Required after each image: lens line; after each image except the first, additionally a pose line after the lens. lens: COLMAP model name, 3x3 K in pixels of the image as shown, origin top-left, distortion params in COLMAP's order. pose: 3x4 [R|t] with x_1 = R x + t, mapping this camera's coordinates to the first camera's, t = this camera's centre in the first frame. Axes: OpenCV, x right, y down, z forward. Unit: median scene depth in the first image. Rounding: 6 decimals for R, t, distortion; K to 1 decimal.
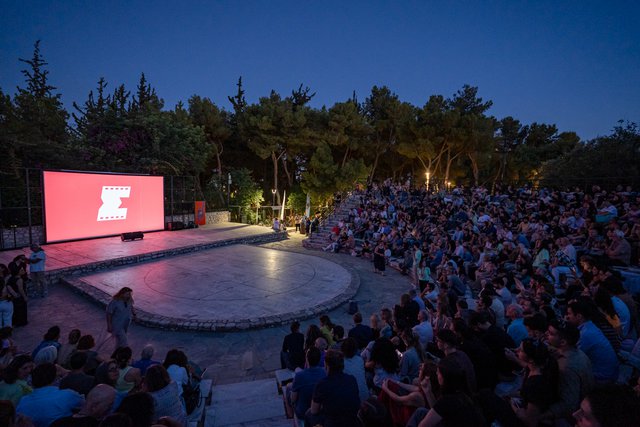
lens RADIAL K [[295.7, 0, 321.2], [0, 295.7, 211.8], [0, 0, 1]] dist [-0.070115, 0.026540]
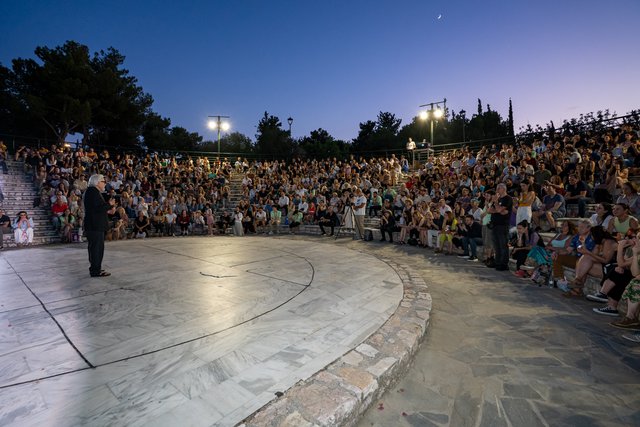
lens RADIAL K [[295.7, 0, 321.2], [0, 295.7, 211.8], [0, 0, 1]] dist [-0.070115, 0.026540]
pose [[0.149855, -0.070365, 0.986201, -0.297394], [0.082220, 0.994896, 0.058492, 0.054183], [-0.985283, 0.072320, 0.154876, 0.304673]]
